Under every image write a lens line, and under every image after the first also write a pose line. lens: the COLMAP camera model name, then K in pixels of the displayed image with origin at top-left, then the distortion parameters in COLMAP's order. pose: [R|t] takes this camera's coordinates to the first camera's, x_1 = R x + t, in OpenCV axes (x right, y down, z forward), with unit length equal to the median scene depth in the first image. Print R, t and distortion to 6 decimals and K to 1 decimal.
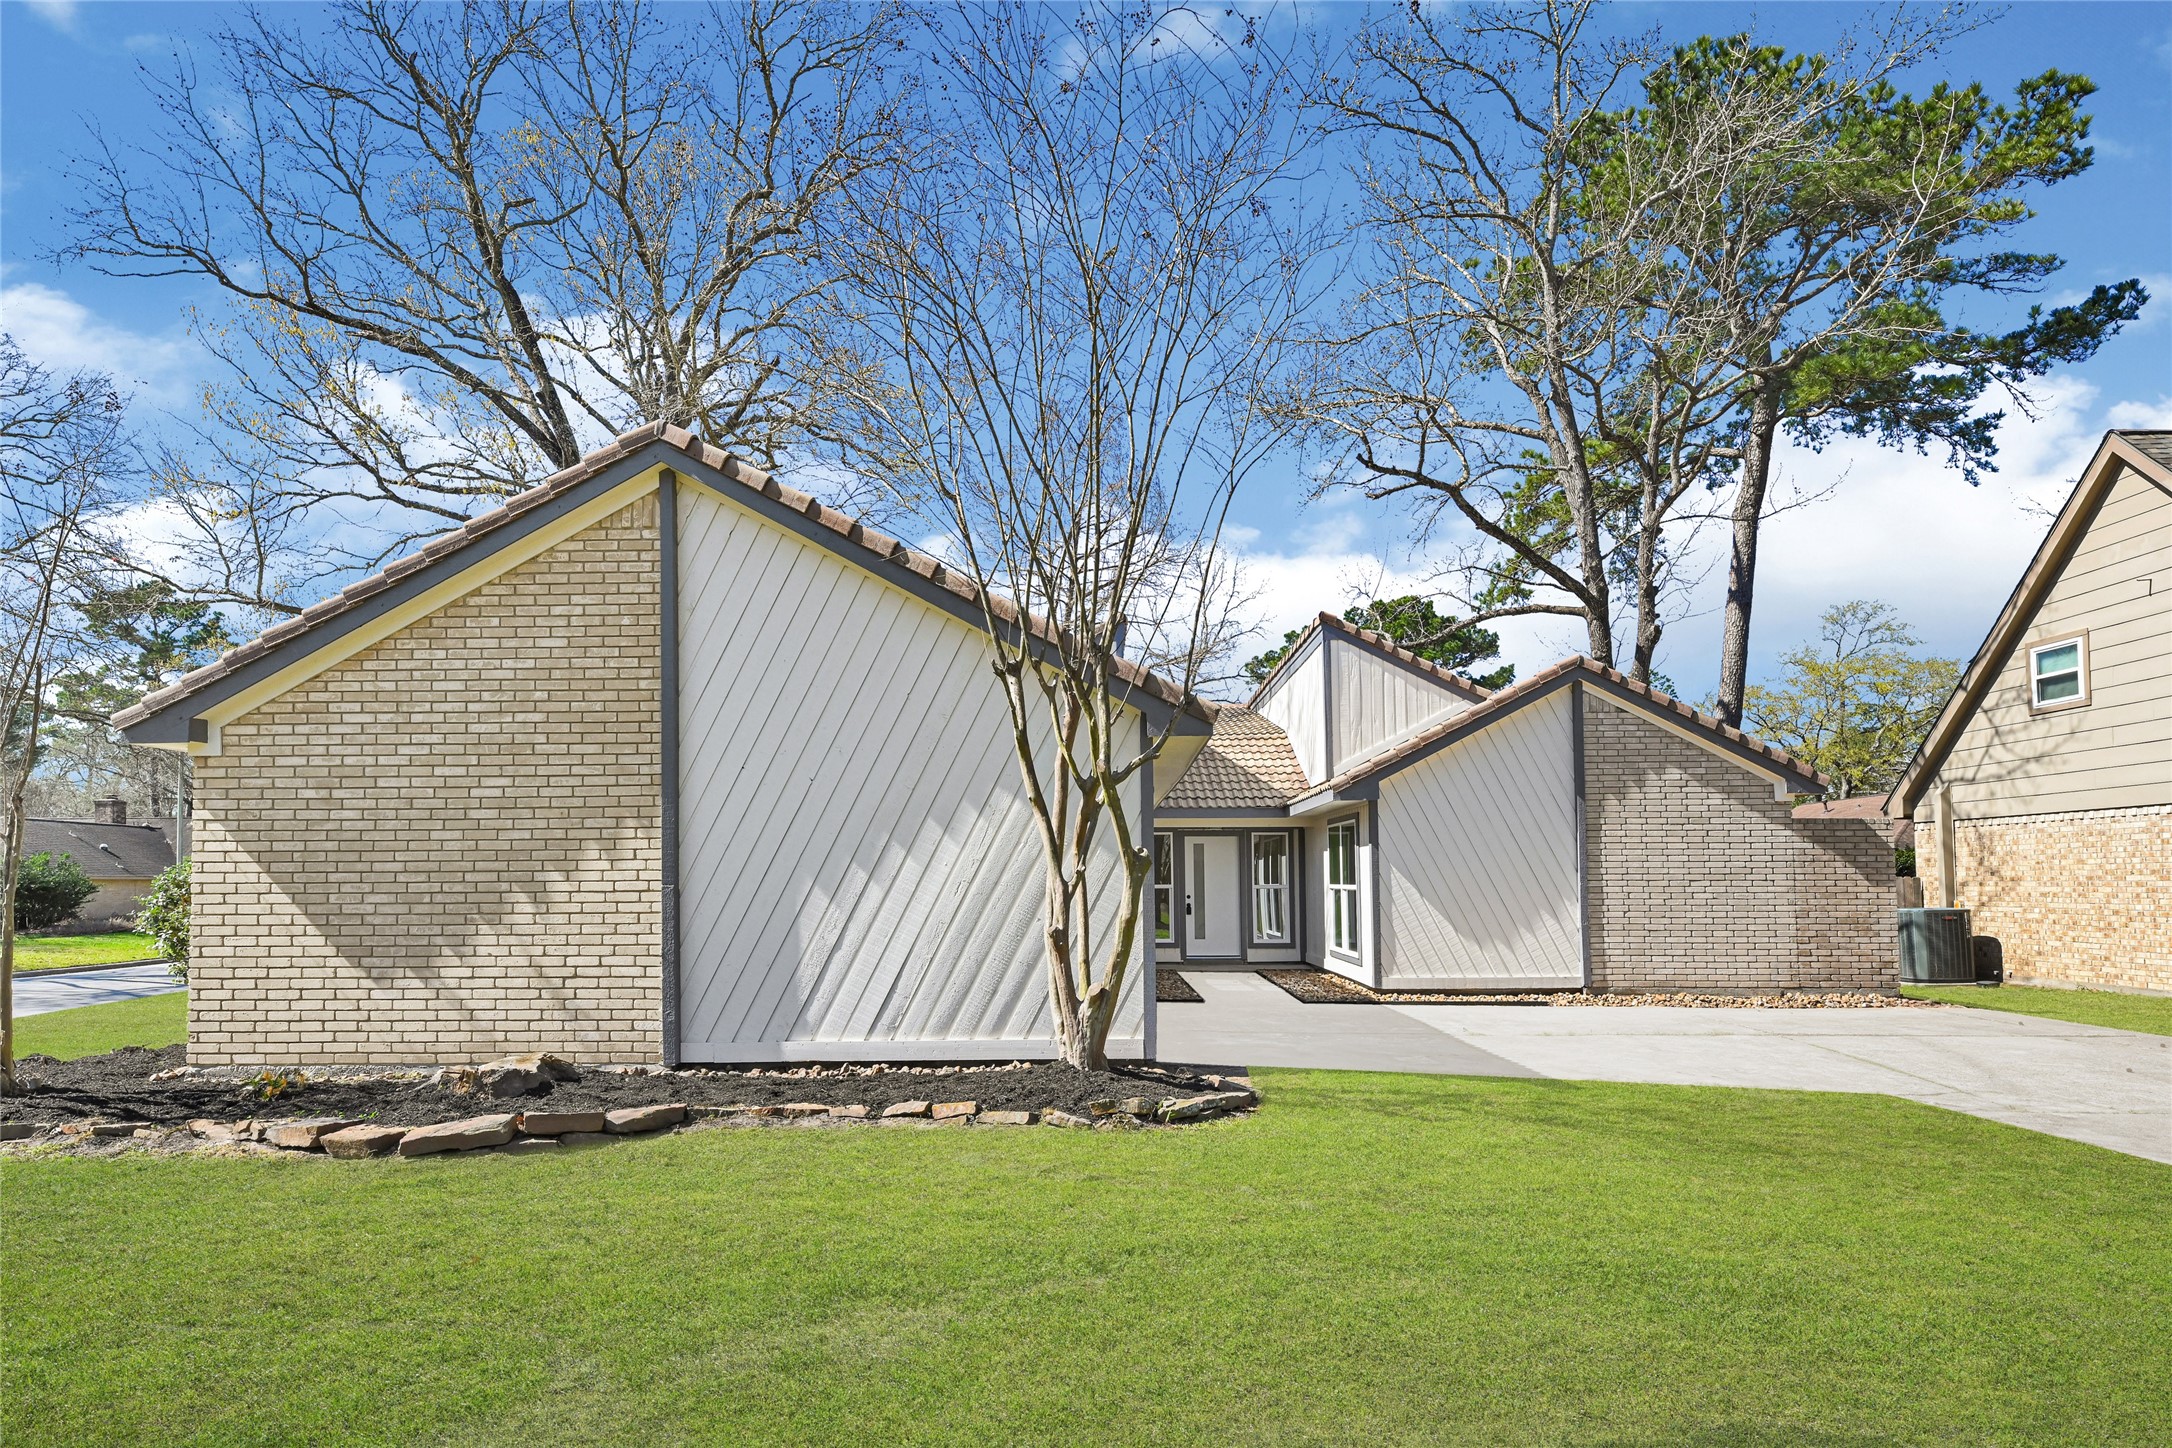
lens RADIAL K [[1164.7, 0, 1075.3], [0, 1164.7, 714.2], [0, 0, 1]] dist [0.003359, 0.000384]
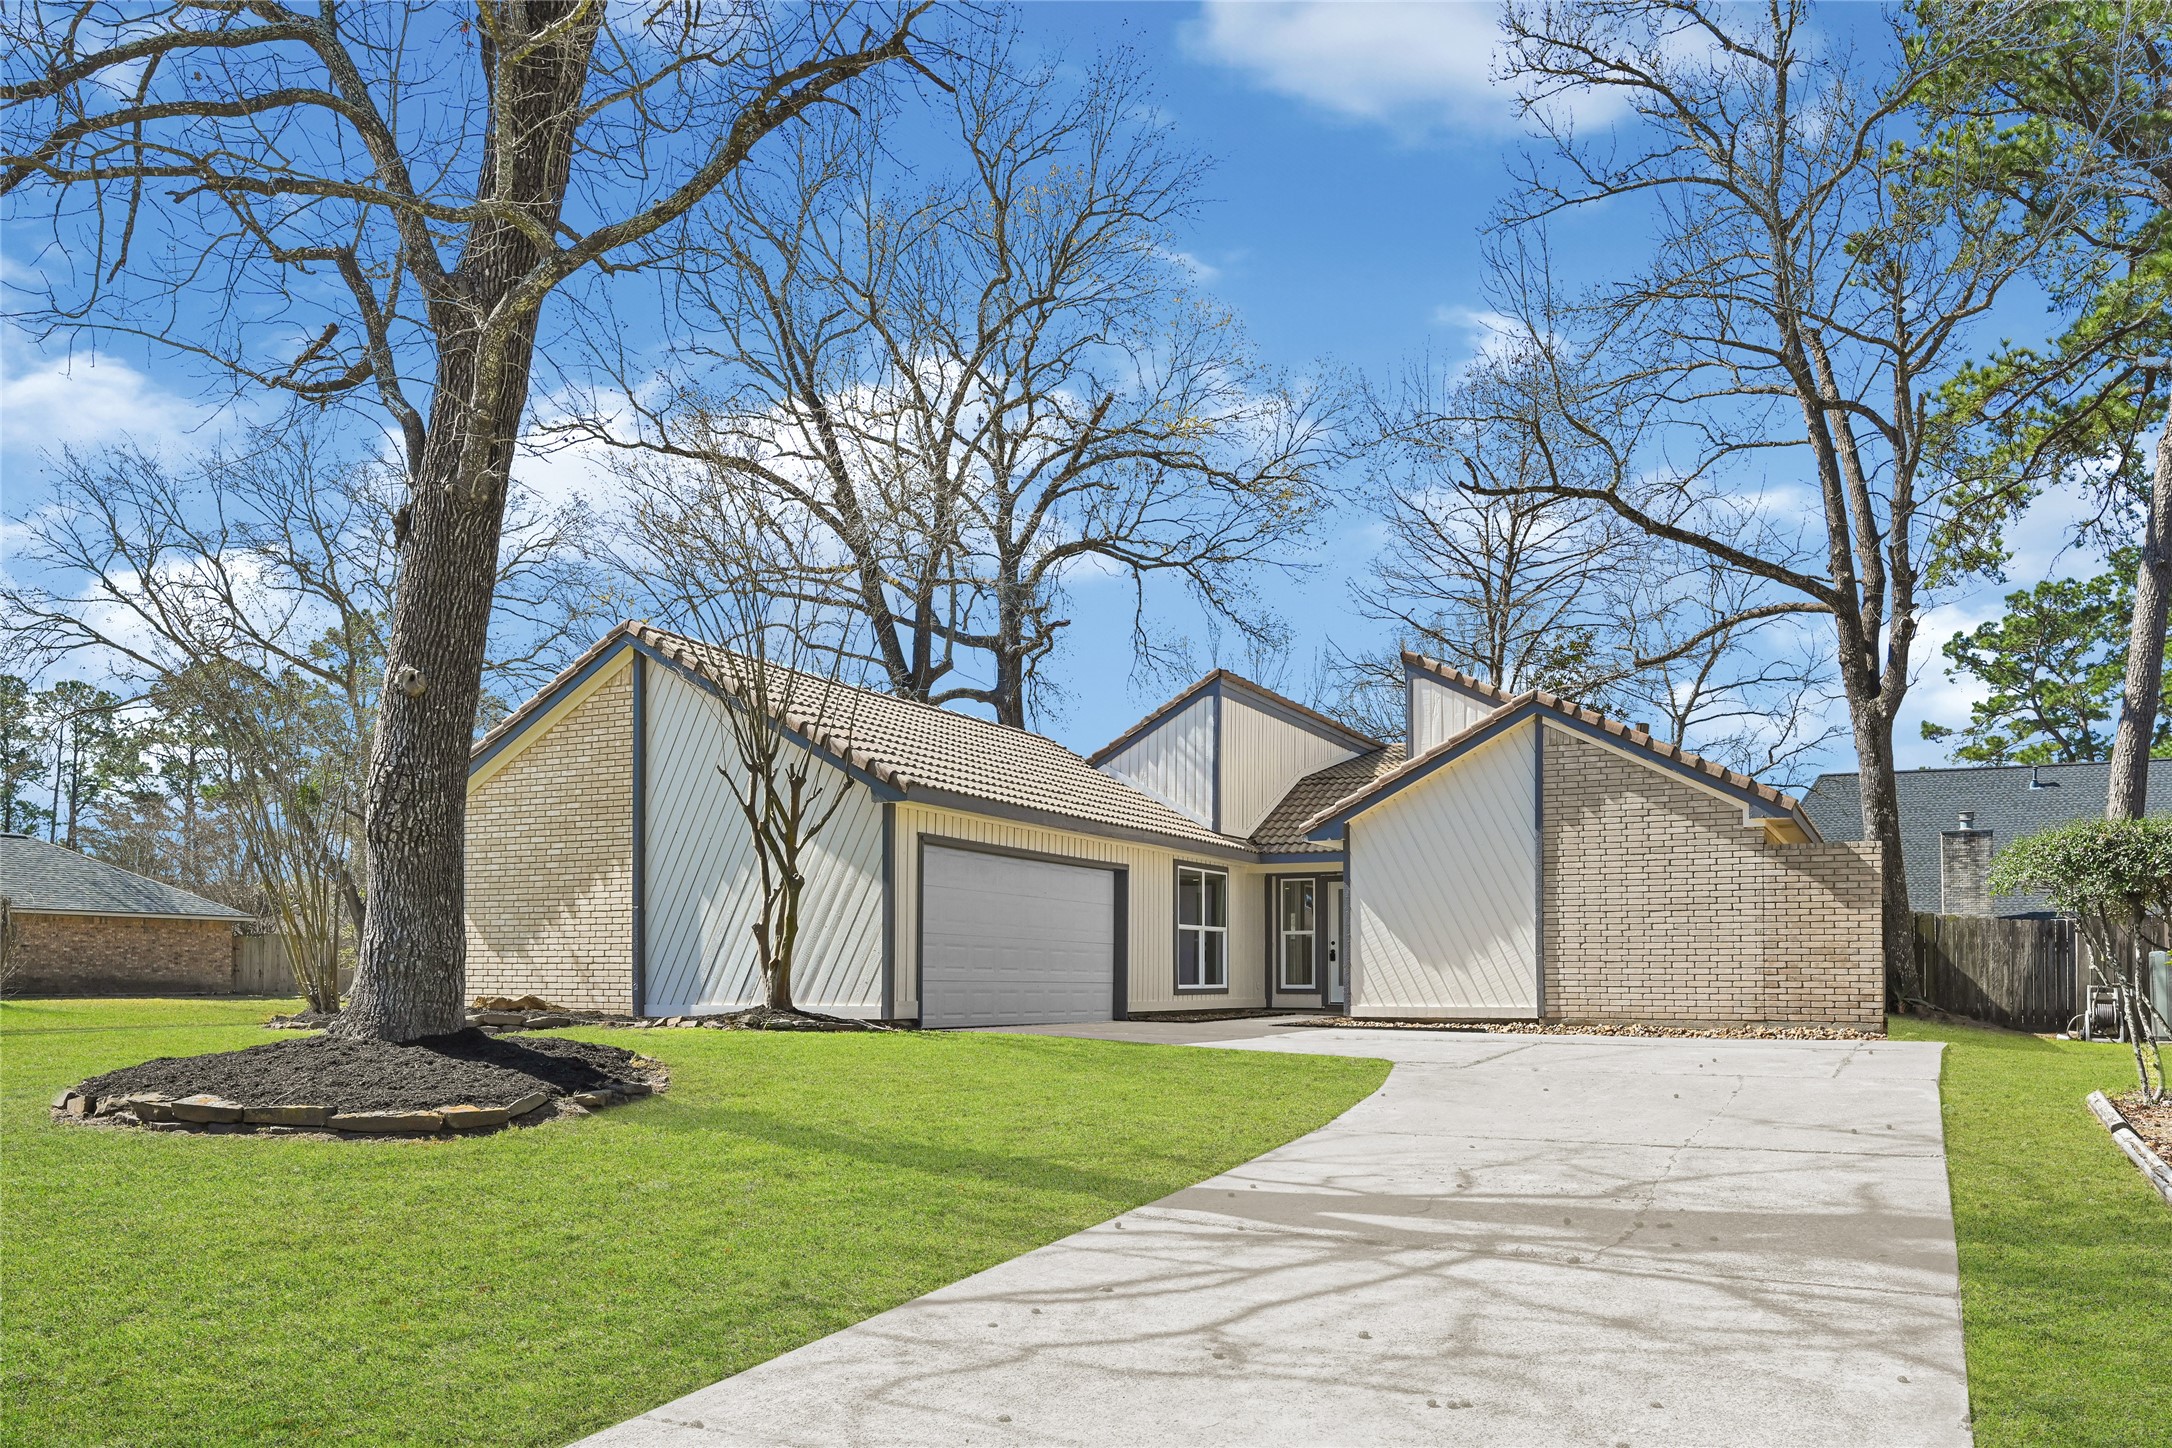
lens RADIAL K [[1572.8, 0, 1085.1], [0, 1572.8, 685.0], [0, 0, 1]] dist [-0.011014, -0.002082]
pose [[0.894324, -0.074714, -0.441137, 0.700959], [0.057365, 0.996969, -0.052556, -0.005375], [0.443727, 0.021696, 0.895899, -0.403928]]
